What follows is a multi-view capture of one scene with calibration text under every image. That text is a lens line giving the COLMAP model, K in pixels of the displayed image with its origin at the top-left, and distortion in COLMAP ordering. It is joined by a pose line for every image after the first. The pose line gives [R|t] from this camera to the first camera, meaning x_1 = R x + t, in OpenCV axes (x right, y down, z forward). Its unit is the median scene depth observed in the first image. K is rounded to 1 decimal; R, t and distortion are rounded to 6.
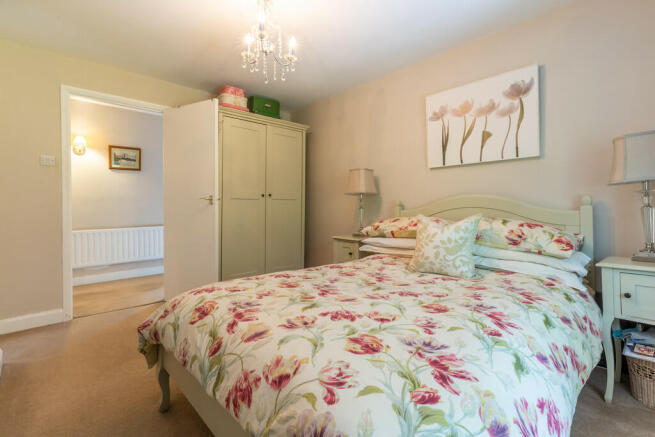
lens RADIAL K [[305.1, 0, 327.5], [0, 305.1, 218.5], [0, 0, 1]] dist [-0.000227, -0.000087]
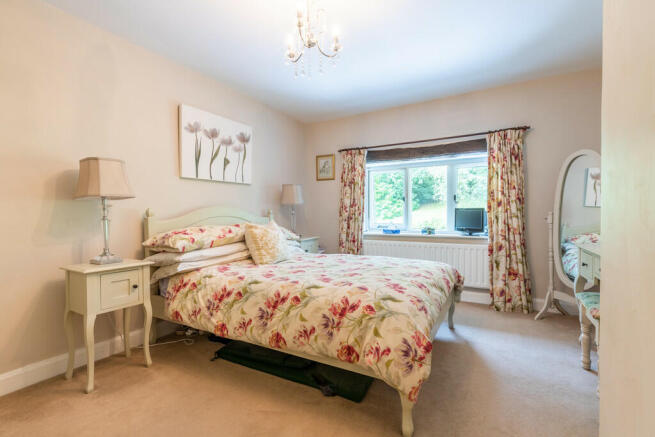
lens RADIAL K [[305.1, 0, 327.5], [0, 305.1, 218.5], [0, 0, 1]] dist [-0.000227, -0.000087]
pose [[-0.278035, 0.000812, 0.960571, -0.807720], [0.051619, 0.998567, 0.014097, -0.024016], [-0.959183, 0.053503, -0.277679, 0.913164]]
